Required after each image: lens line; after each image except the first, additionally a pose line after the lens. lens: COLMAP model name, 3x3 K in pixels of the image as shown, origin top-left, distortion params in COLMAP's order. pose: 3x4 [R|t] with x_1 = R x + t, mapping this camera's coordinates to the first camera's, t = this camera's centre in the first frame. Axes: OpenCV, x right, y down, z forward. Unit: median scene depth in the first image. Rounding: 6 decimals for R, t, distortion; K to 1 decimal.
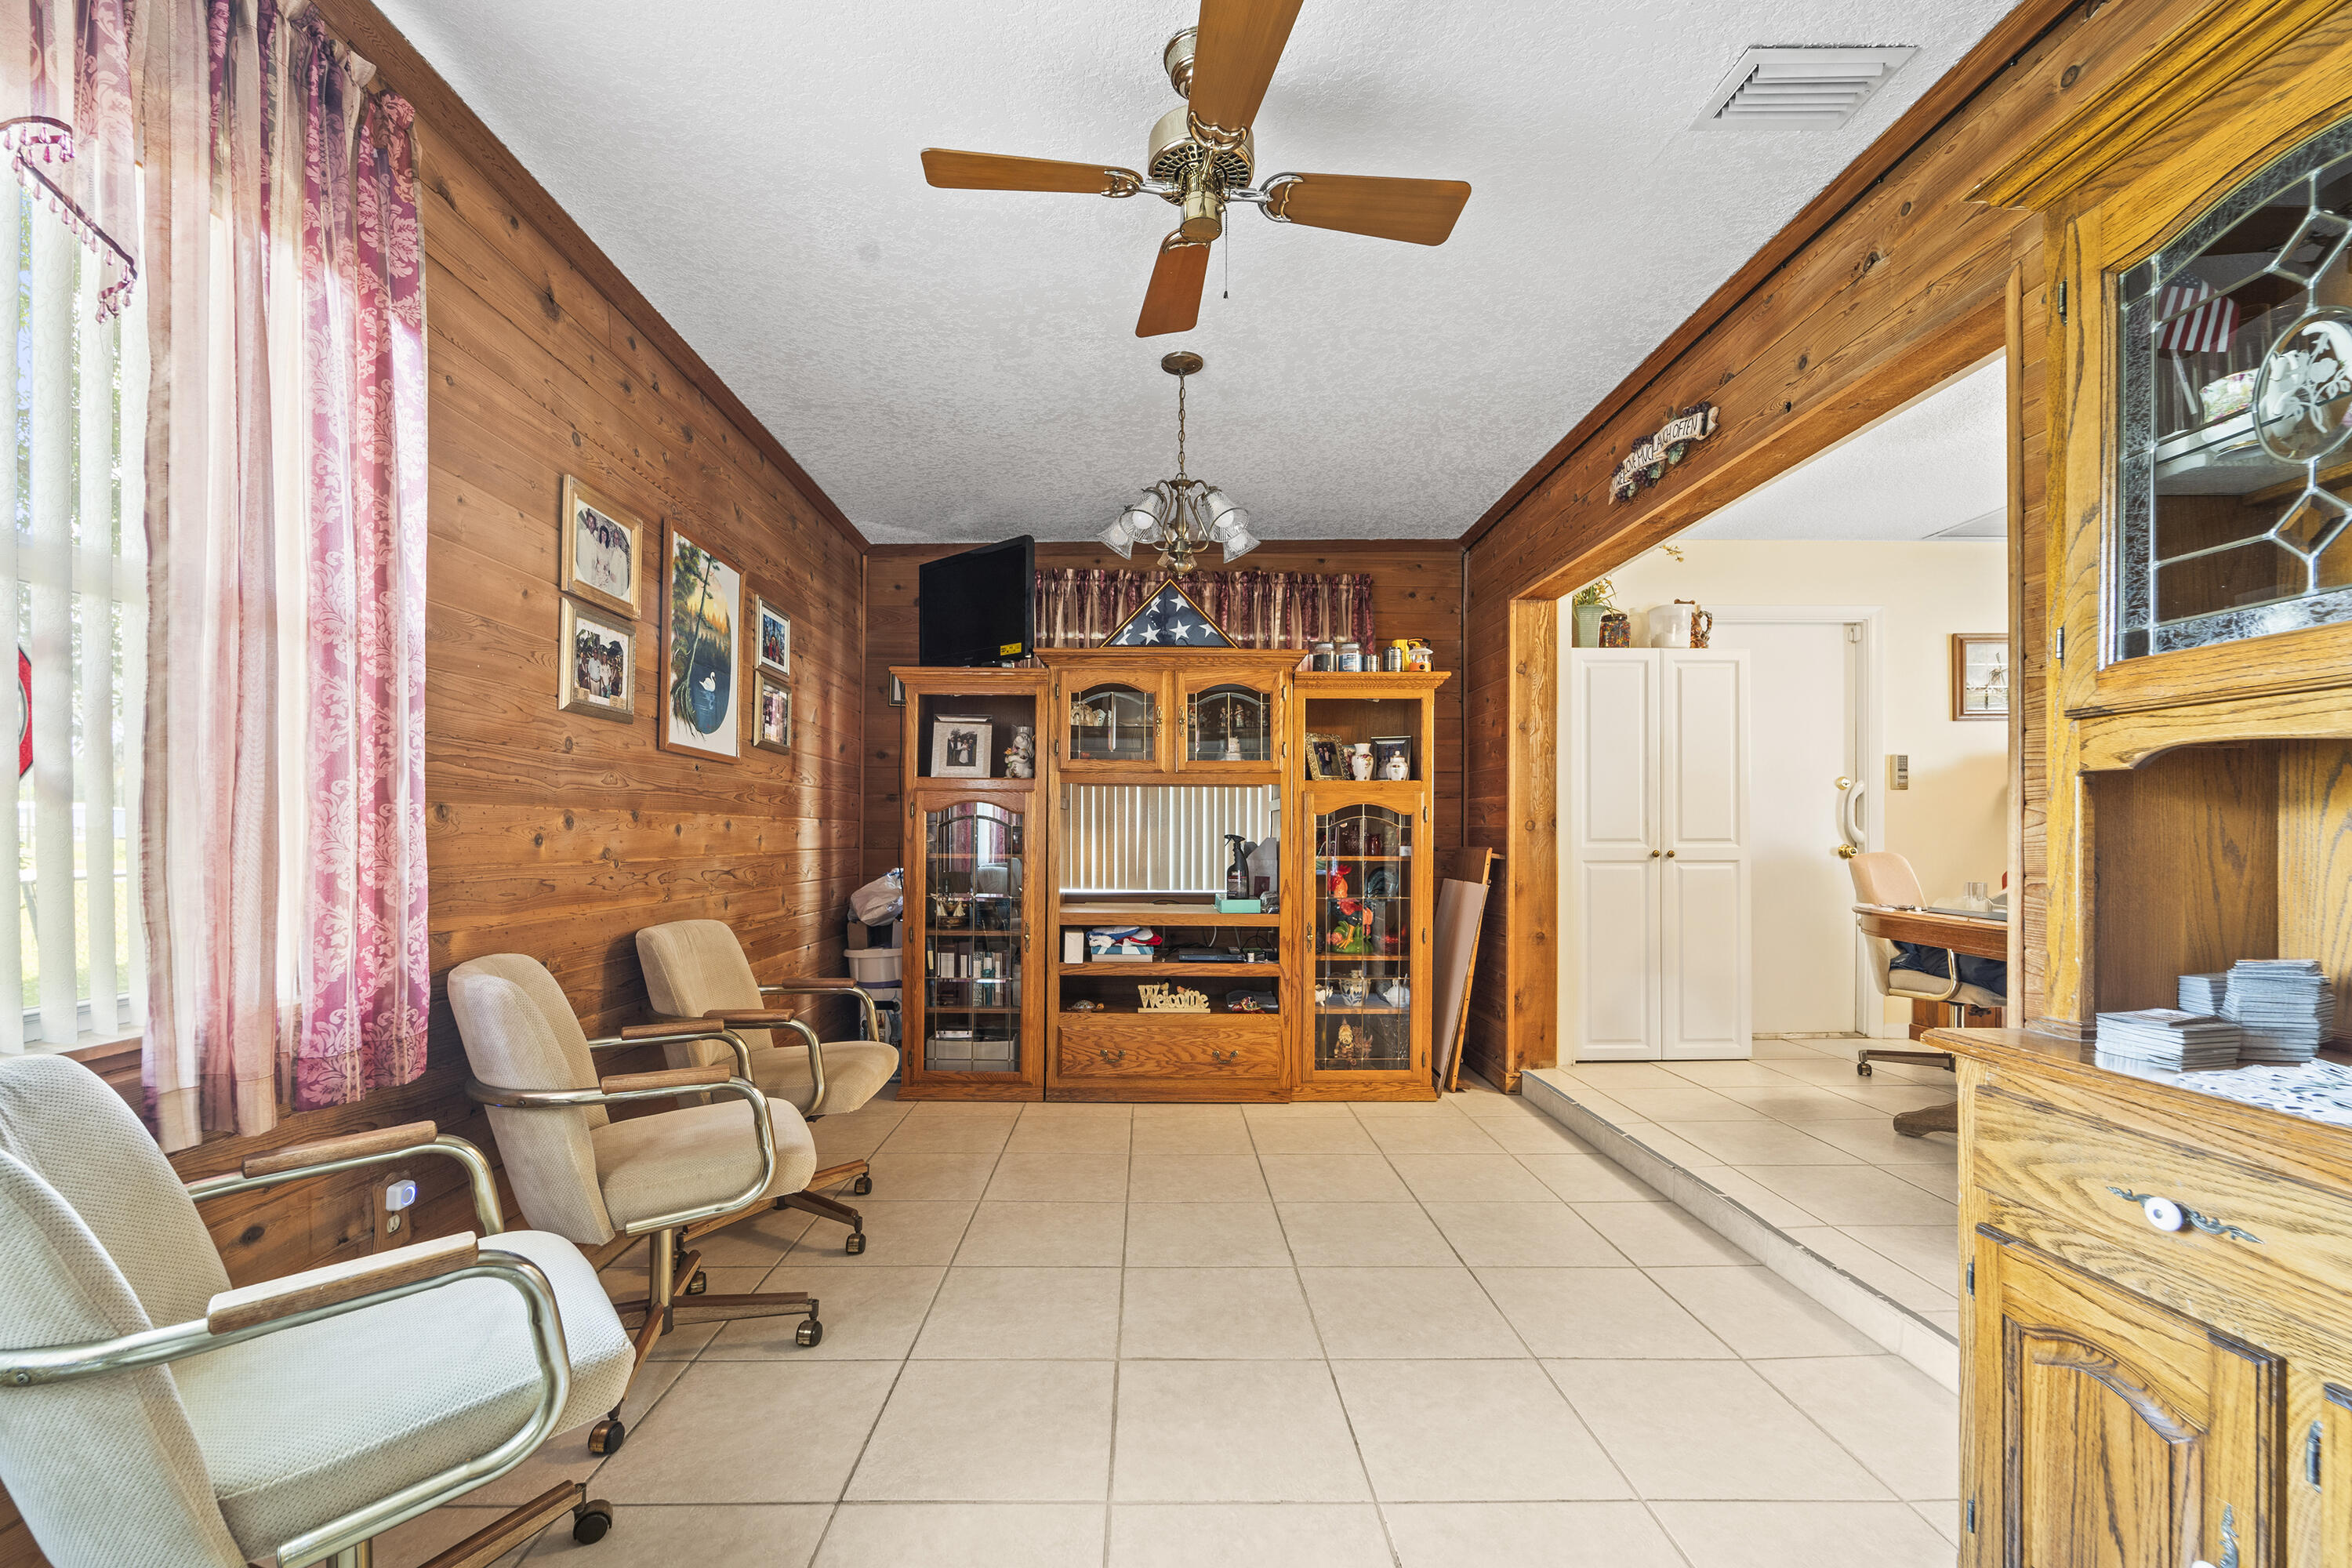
lens RADIAL K [[954.9, 0, 1170.8], [0, 954.9, 830.5], [0, 0, 1]] dist [-0.000861, -0.000212]
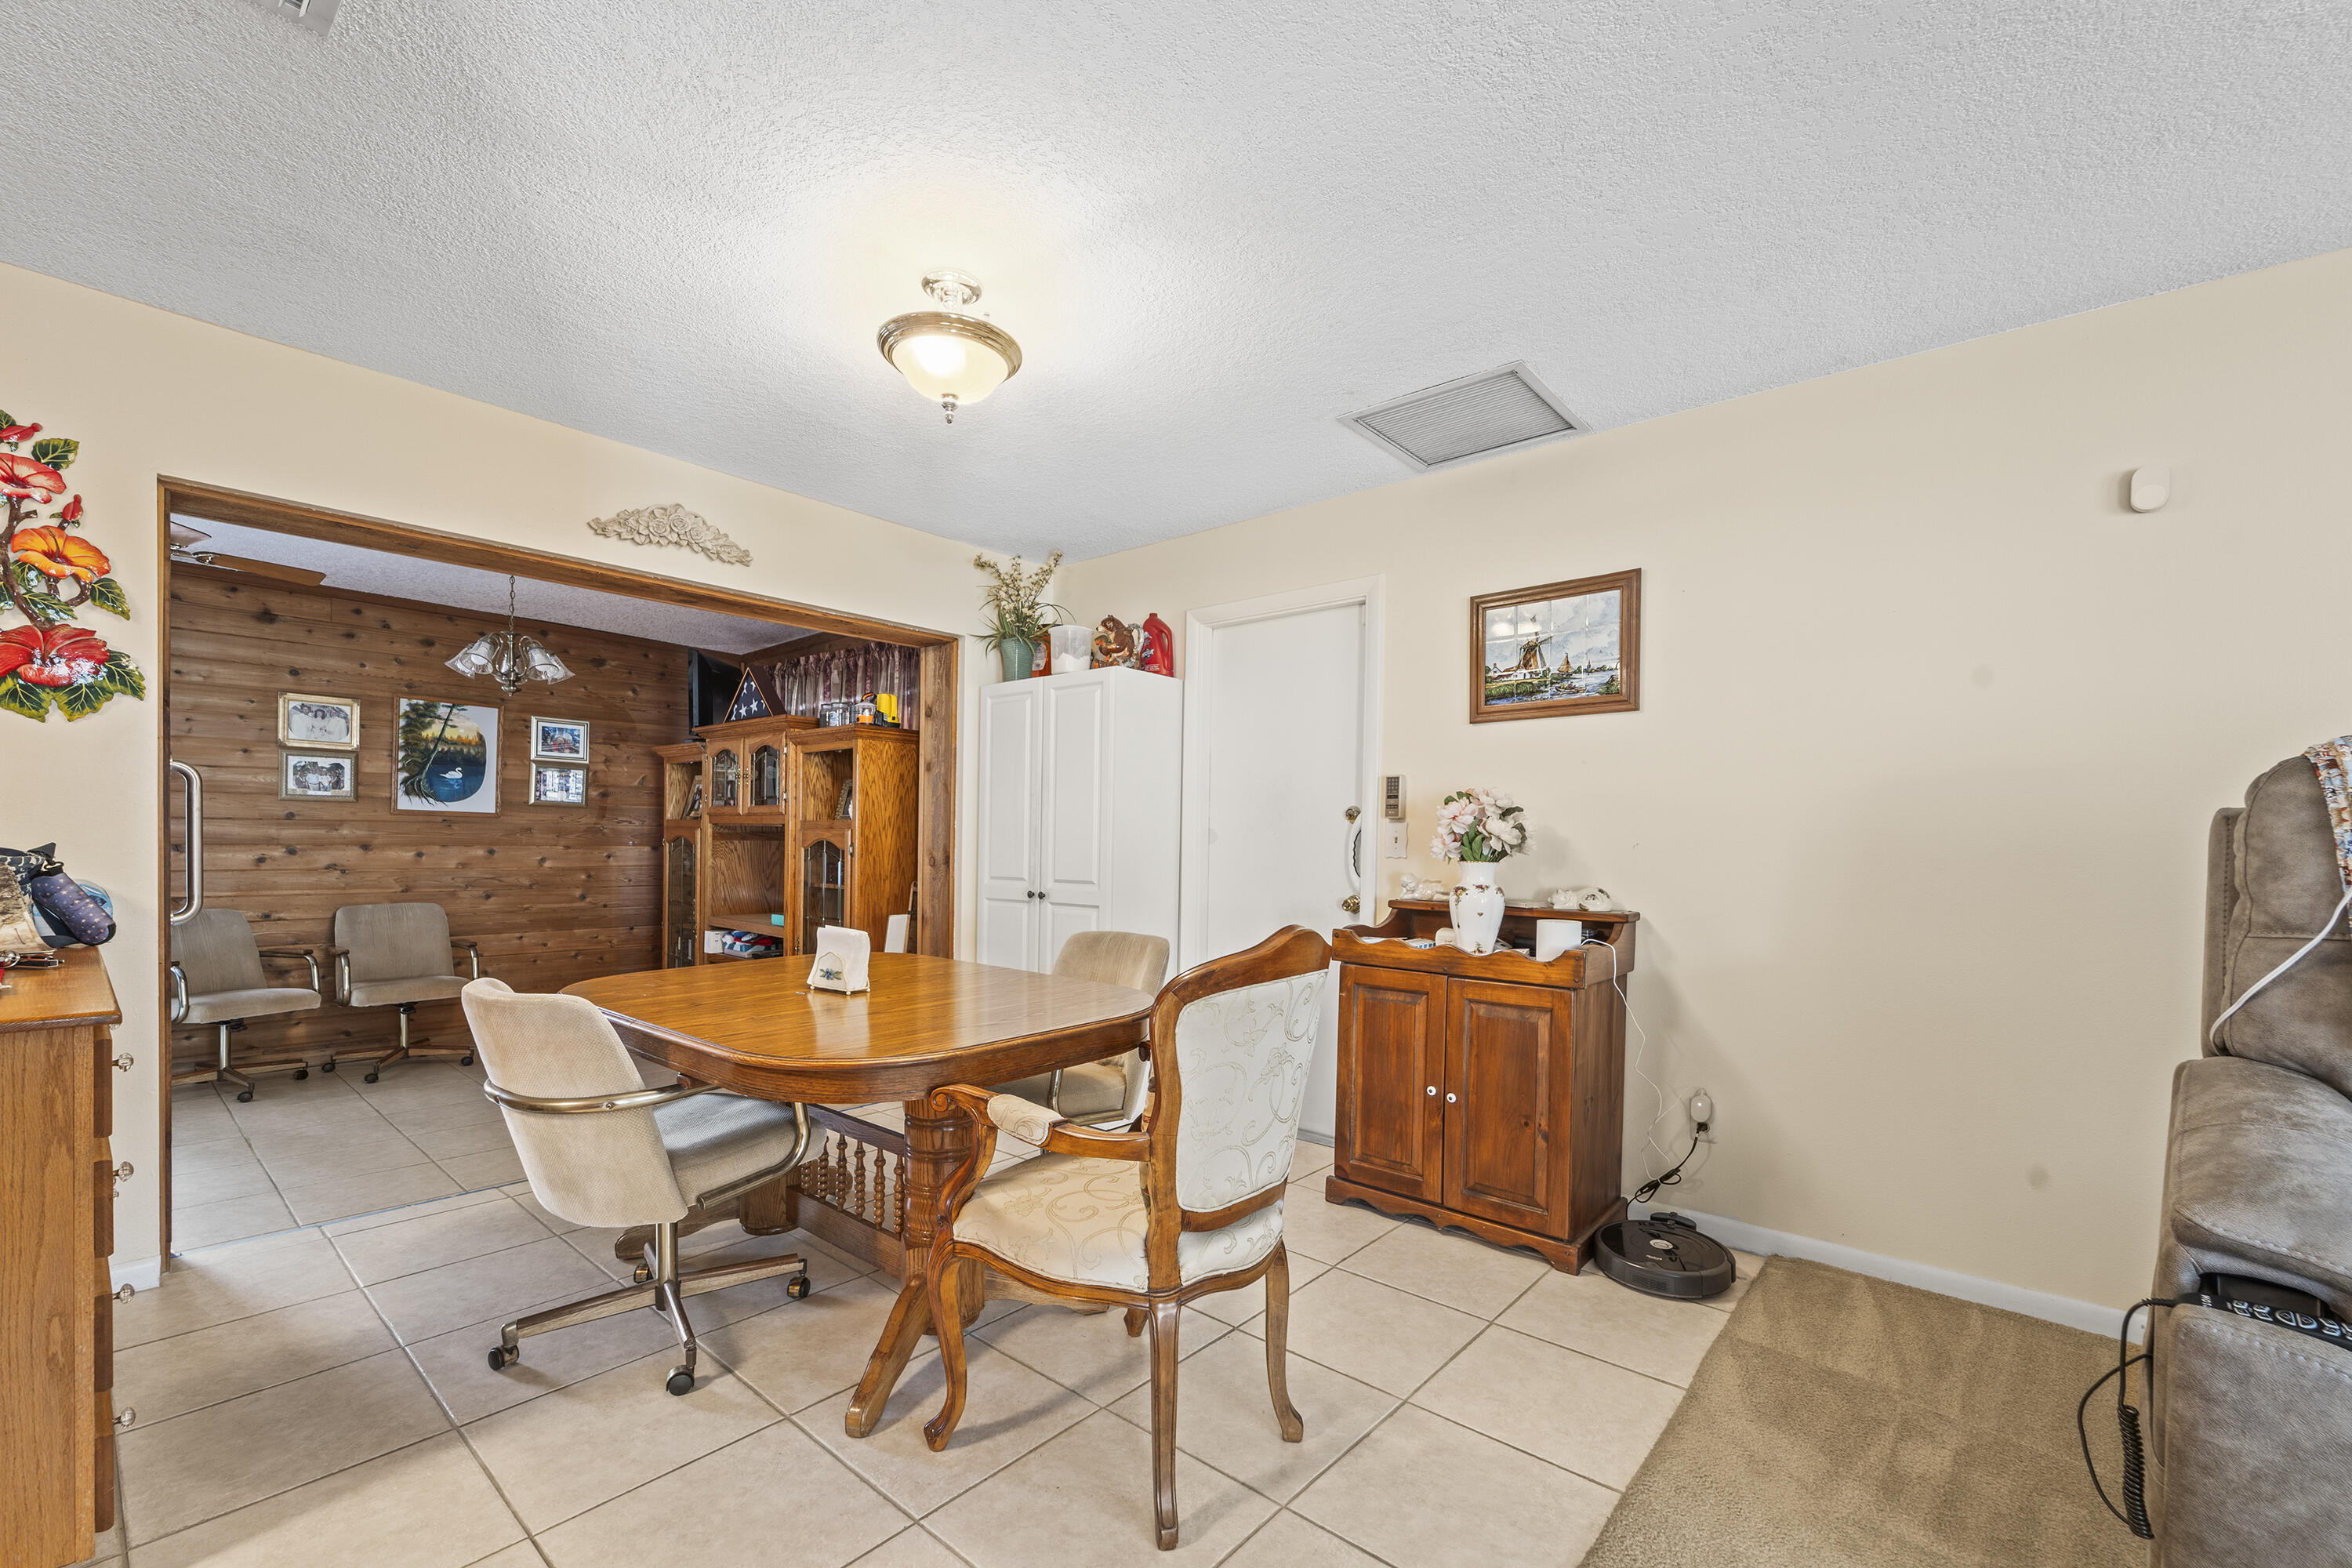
lens RADIAL K [[975.5, 0, 1181.8], [0, 975.5, 859.5], [0, 0, 1]] dist [0.000377, -0.000652]
pose [[0.747037, 0.022557, -0.664400, 2.169012], [-0.011354, 0.999711, 0.021175, -0.055577], [0.664686, -0.008275, 0.747077, 0.638007]]
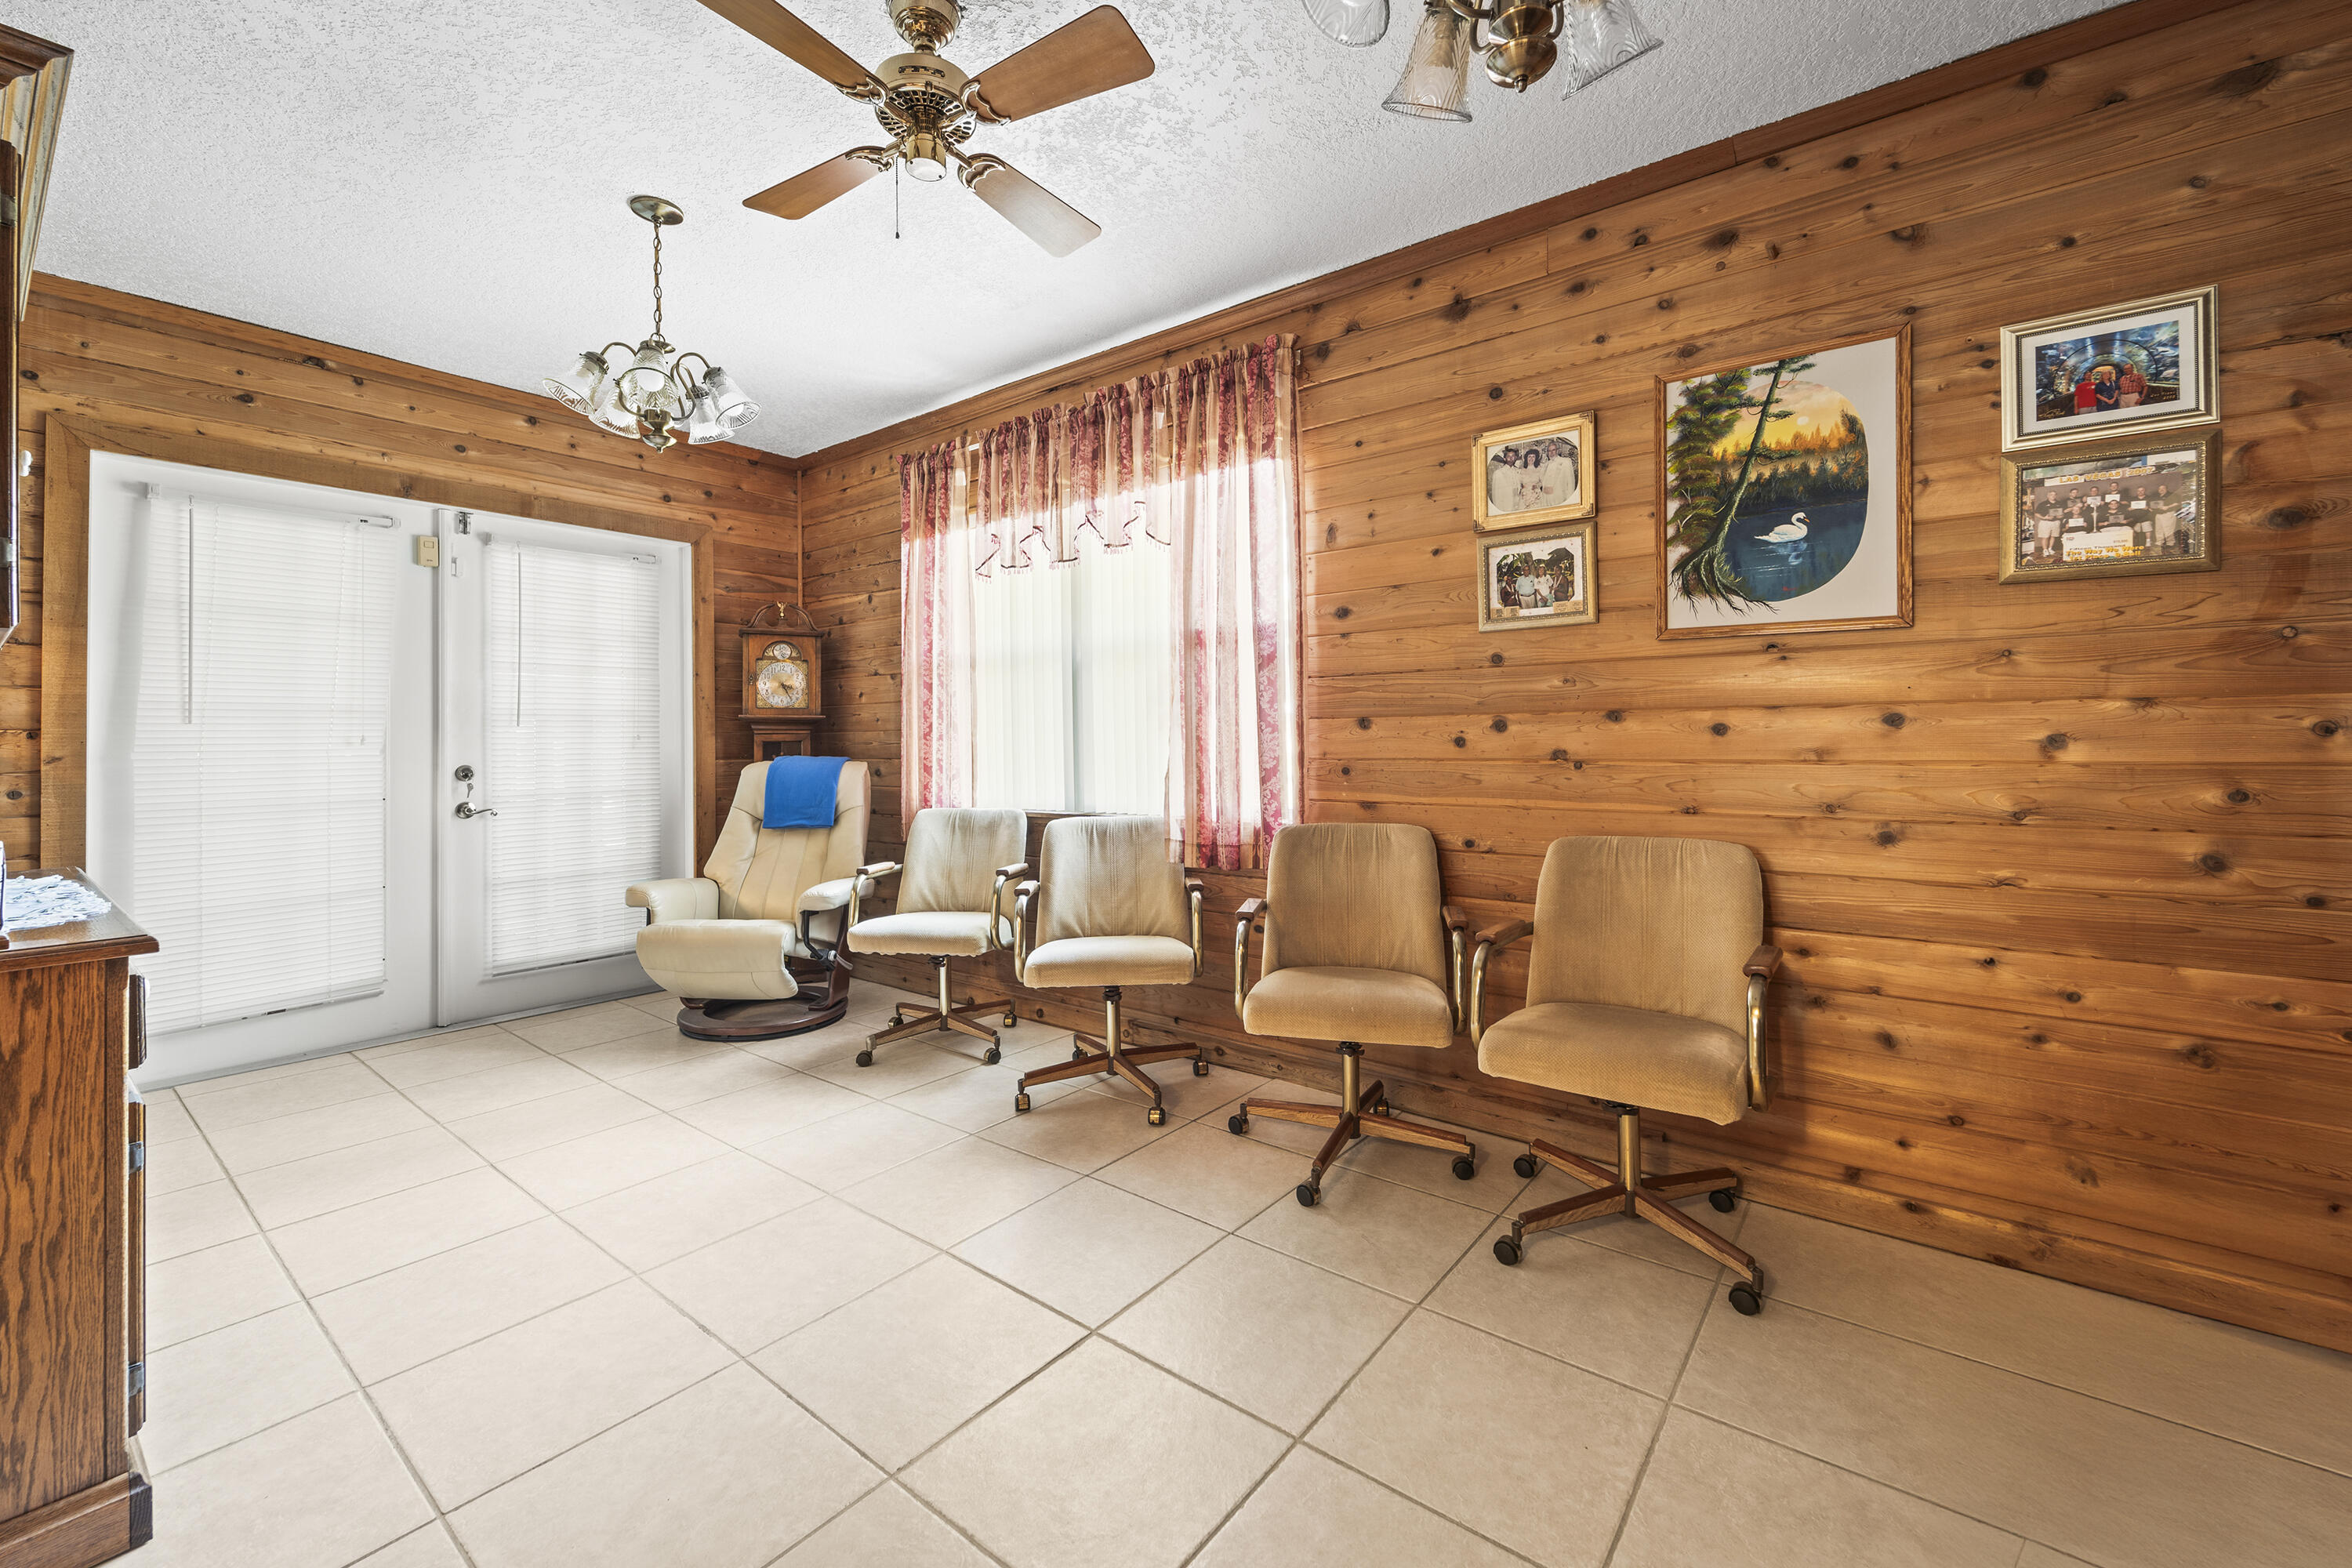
lens RADIAL K [[967.1, 0, 1175.0], [0, 967.1, 719.8], [0, 0, 1]] dist [-0.000981, -0.000473]
pose [[-0.640885, -0.009897, -0.767573, 0.480094], [0.012461, 0.999651, -0.023294, 0.005334], [0.767536, -0.024494, -0.640538, 1.339781]]
